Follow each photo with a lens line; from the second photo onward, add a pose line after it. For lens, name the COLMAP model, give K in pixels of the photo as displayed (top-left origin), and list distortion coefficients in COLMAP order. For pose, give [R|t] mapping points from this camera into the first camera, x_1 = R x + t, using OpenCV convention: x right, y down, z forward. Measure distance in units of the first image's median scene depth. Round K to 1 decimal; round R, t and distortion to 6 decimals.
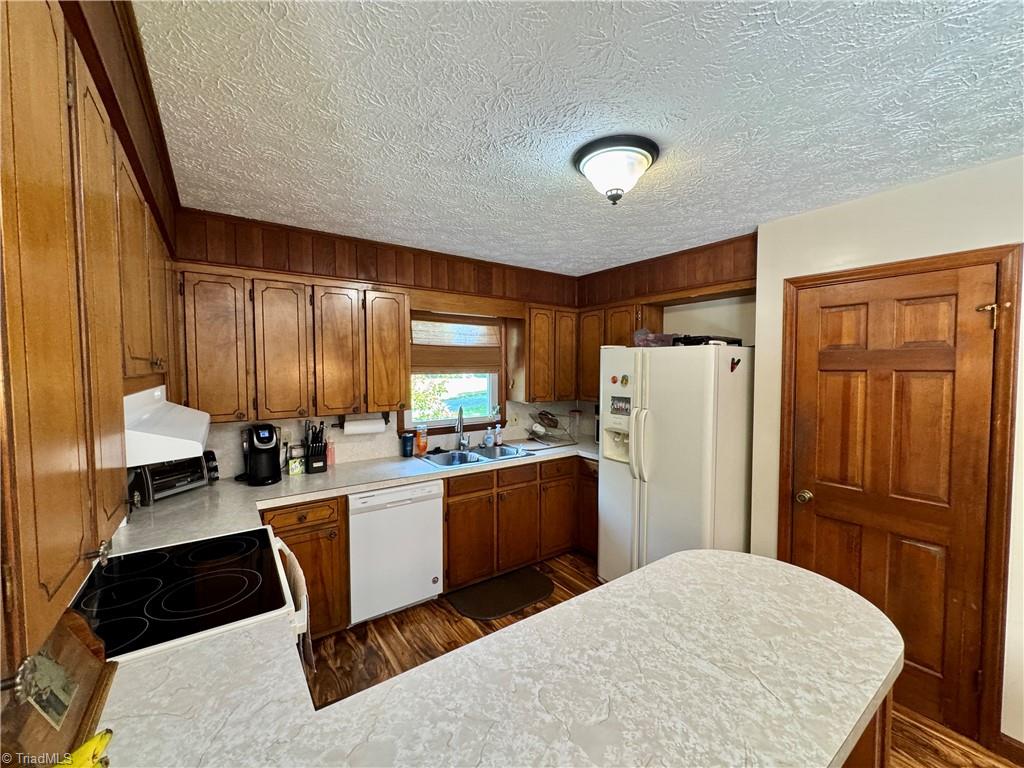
lens RADIAL K [[412.5, 0, 511.3], [0, 412.5, 386.0], [0, 0, 1]] dist [-0.002300, 0.000013]
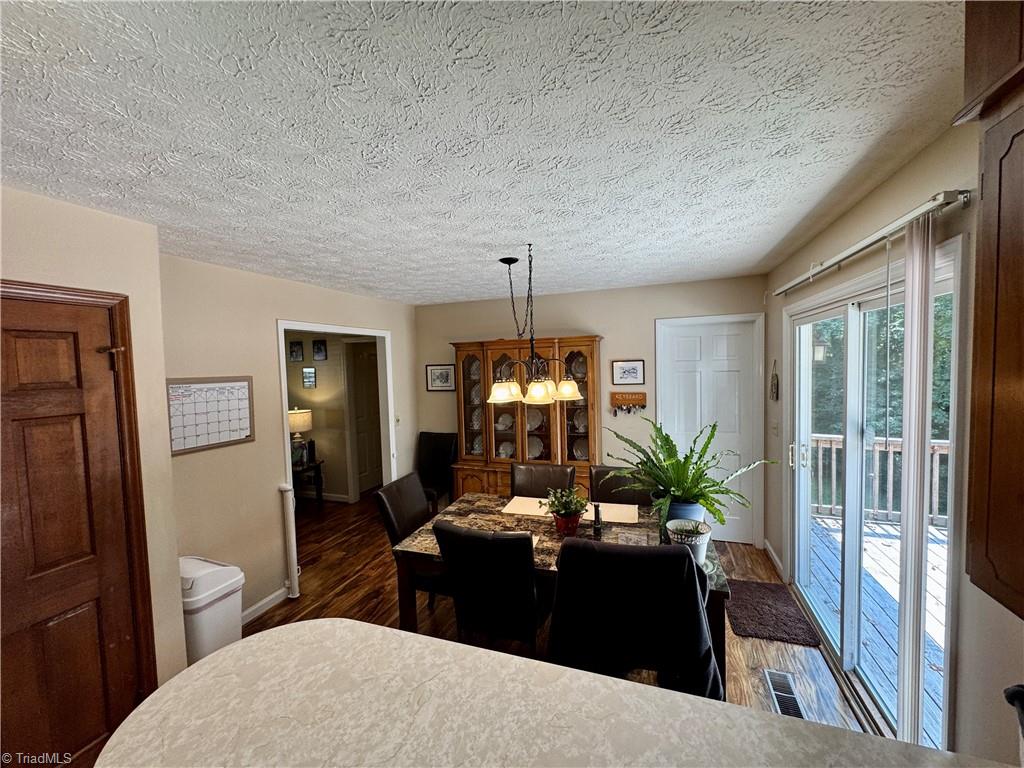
lens RADIAL K [[412.5, 0, 511.6], [0, 412.5, 384.1], [0, 0, 1]] dist [-0.002300, 0.000013]
pose [[-0.566493, -0.020978, 0.823800, -0.163829], [0.072958, 0.994474, 0.075494, -0.066589], [-0.820831, 0.102870, -0.561832, 0.464853]]
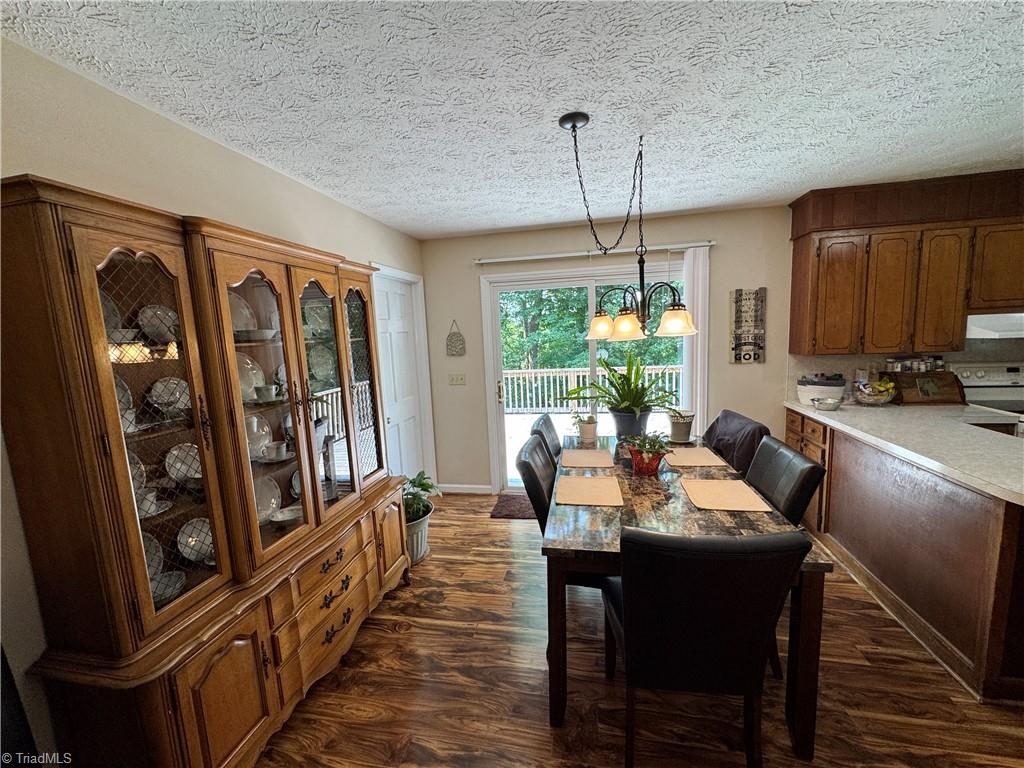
lens RADIAL K [[412.5, 0, 507.4], [0, 412.5, 383.9], [0, 0, 1]] dist [-0.002300, 0.000013]
pose [[-0.731554, 0.118820, -0.671349, 1.216246], [0.013497, 0.987027, 0.159983, 0.001438], [0.681650, 0.107975, -0.723668, 0.304005]]
